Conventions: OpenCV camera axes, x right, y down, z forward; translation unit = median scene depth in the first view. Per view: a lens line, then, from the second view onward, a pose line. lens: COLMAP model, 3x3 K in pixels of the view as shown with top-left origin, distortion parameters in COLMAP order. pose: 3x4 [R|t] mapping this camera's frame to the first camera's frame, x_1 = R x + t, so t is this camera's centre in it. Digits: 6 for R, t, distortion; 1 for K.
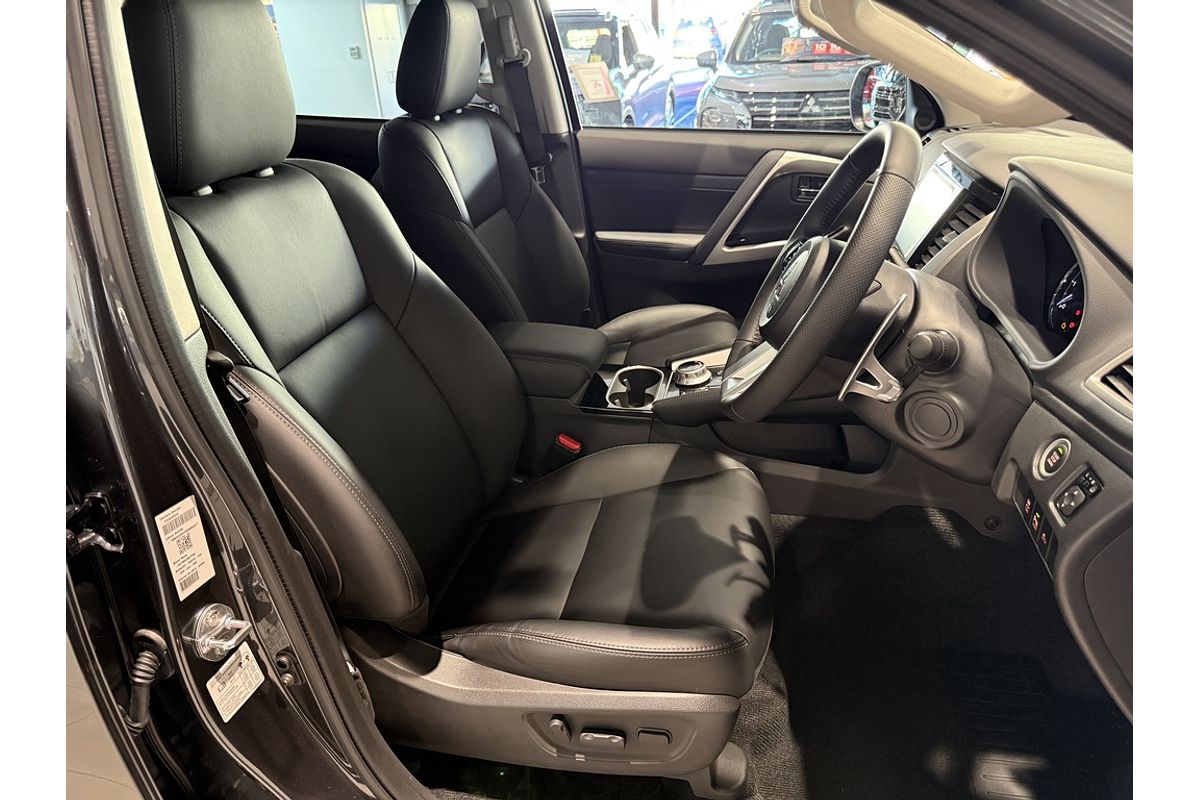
lens RADIAL K [[774.8, 0, 590.1], [0, 774.8, 401.9], [0, 0, 1]] dist [0.012828, -0.033111]
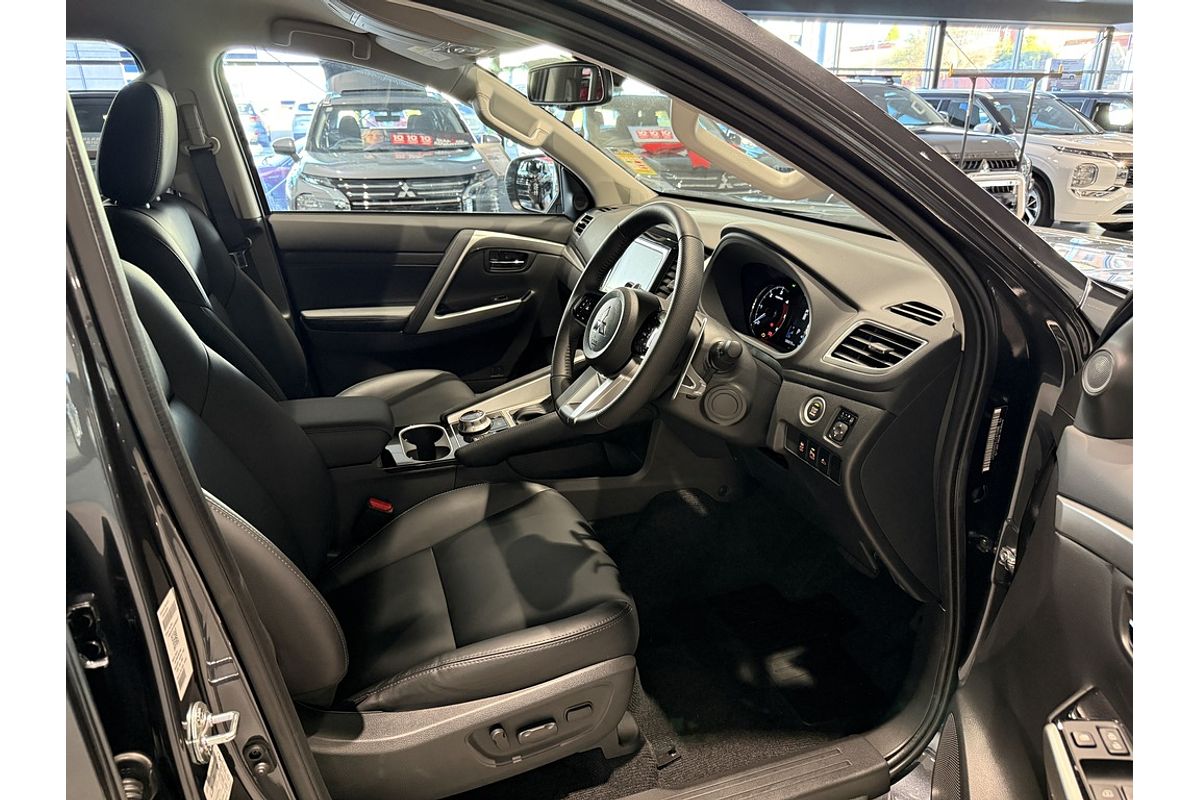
lens RADIAL K [[774.8, 0, 607.2], [0, 774.8, 392.7], [0, 0, 1]] dist [0.012828, -0.033111]
pose [[0.846146, -0.138344, 0.514683, -0.265346], [0.194303, 0.979330, -0.056198, 0.022234], [-0.496270, 0.147556, 0.855537, -0.057768]]
